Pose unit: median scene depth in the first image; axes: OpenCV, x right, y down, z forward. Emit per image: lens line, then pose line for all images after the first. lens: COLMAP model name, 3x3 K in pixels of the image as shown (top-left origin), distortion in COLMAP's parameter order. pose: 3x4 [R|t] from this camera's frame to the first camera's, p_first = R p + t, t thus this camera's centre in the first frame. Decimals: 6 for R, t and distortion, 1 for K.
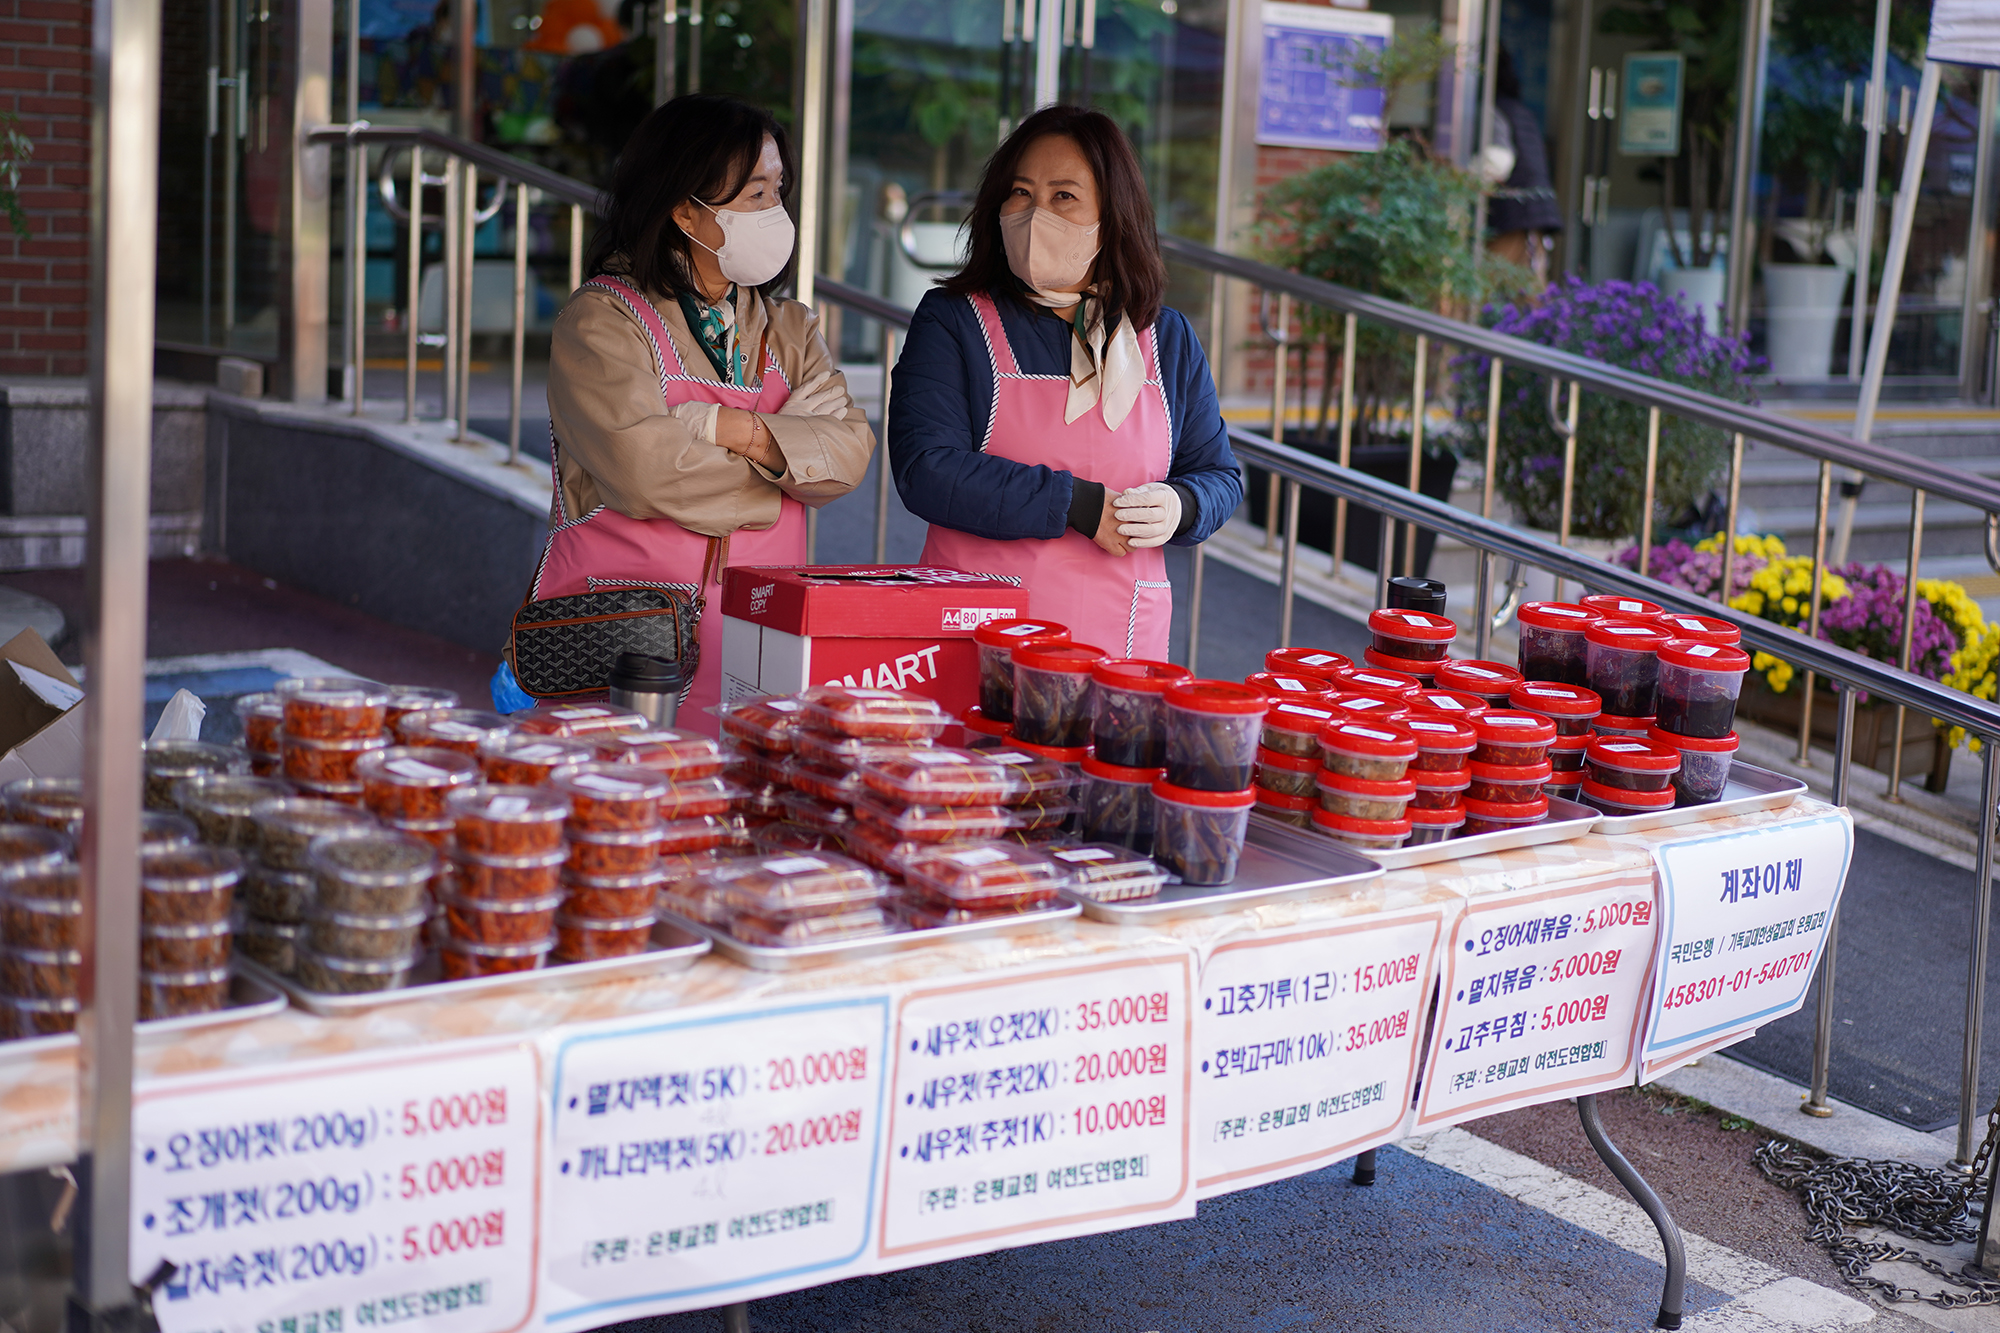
lens RADIAL K [[3103.0, 0, 1000.5], [0, 3103.0, 674.3], [0, 0, 1]] dist [0.007461, -0.061913]
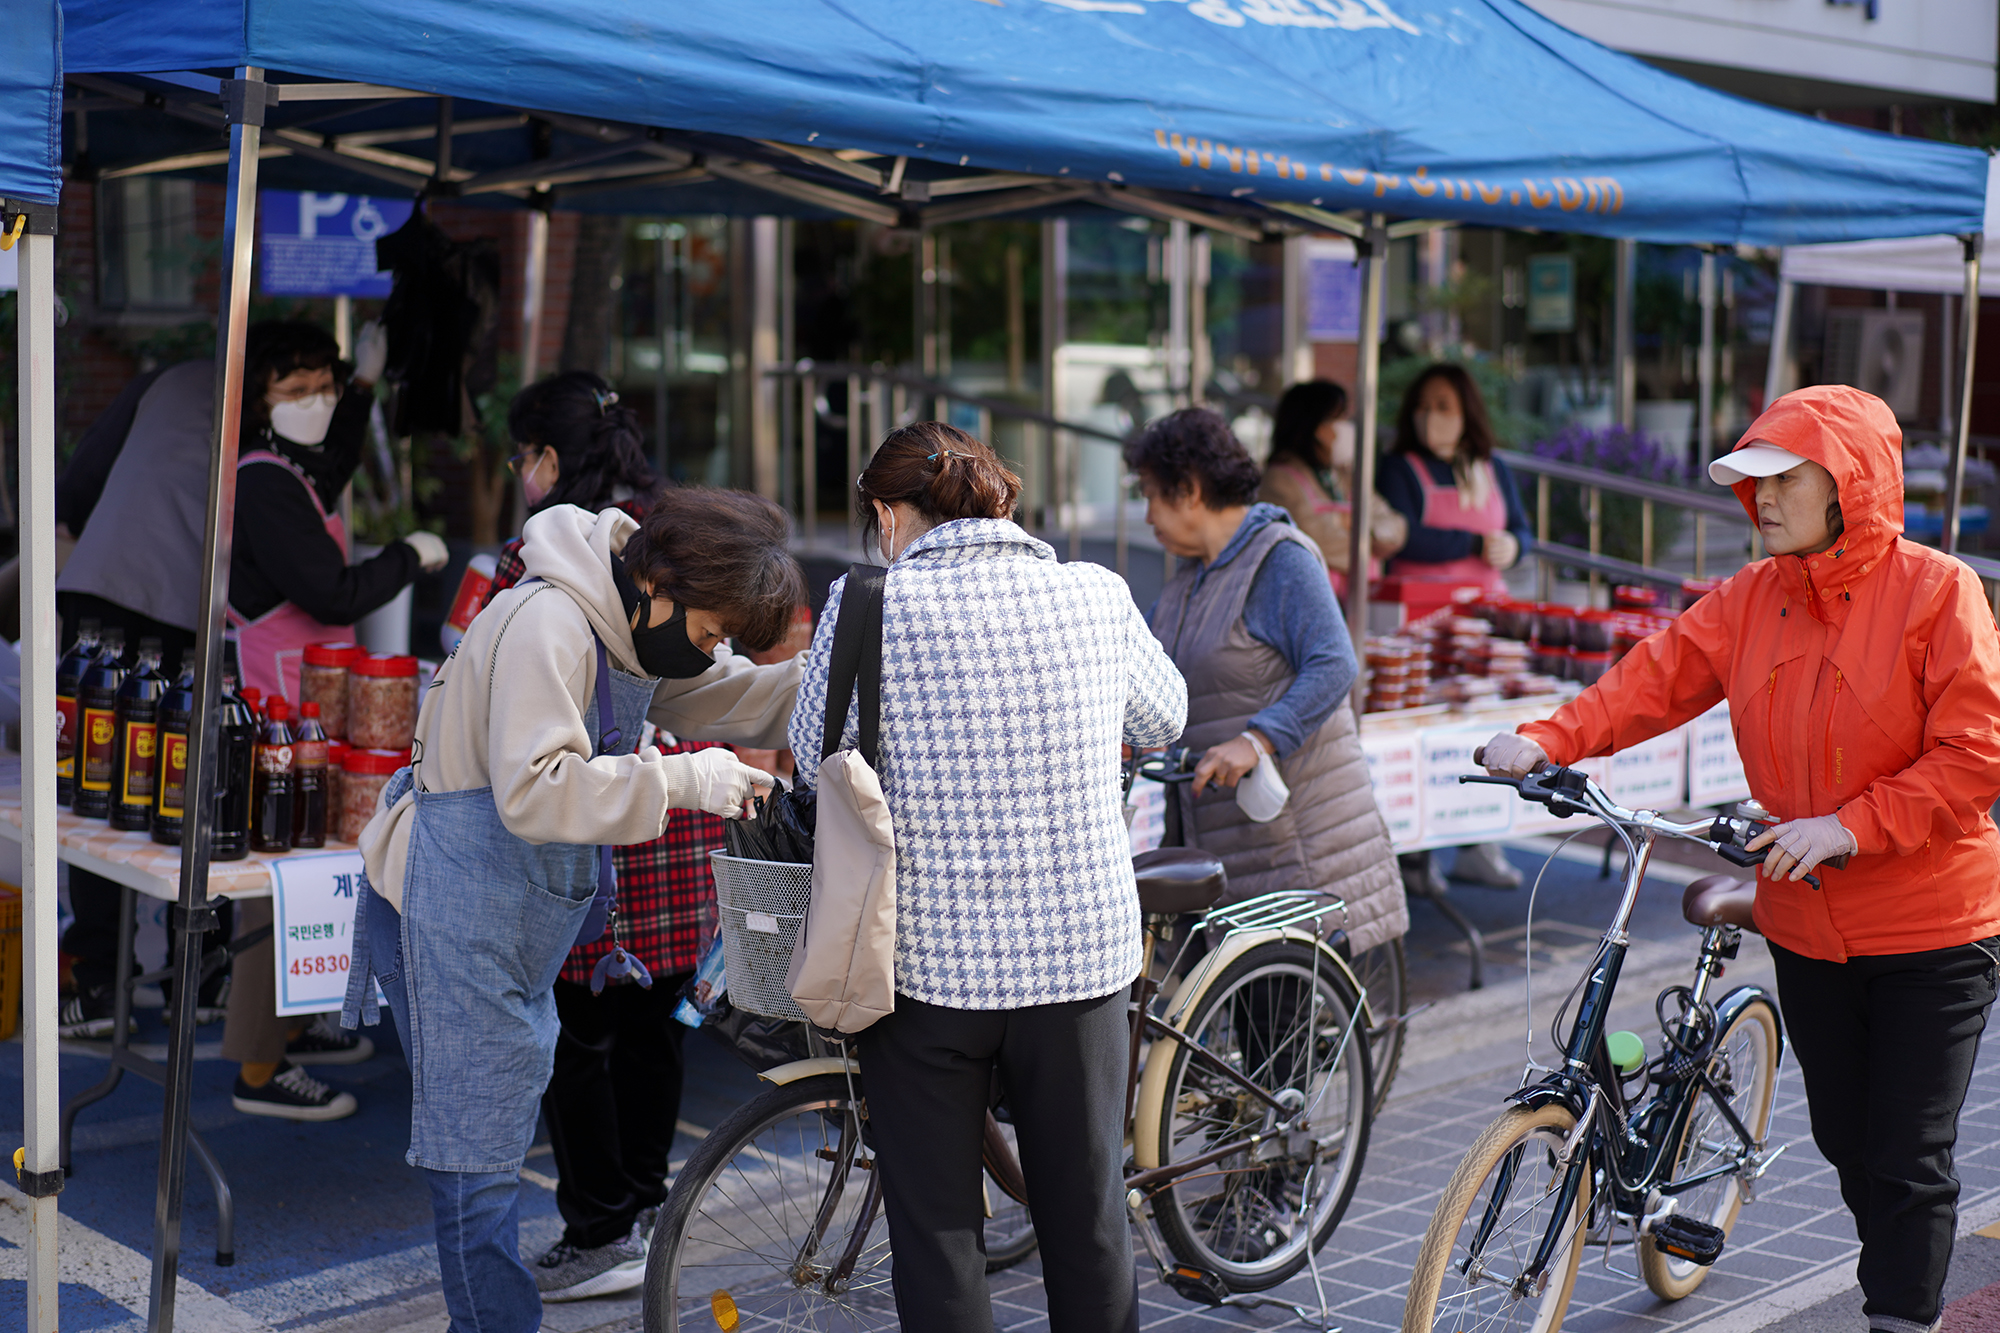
lens RADIAL K [[3103.0, 0, 1000.5], [0, 3103.0, 674.3], [0, 0, 1]] dist [0.007461, -0.061913]
pose [[0.995343, -0.059782, 0.075623, -0.439559], [0.063542, 0.996808, -0.048330, 0.108230], [-0.072493, 0.052910, 0.995965, -1.028487]]
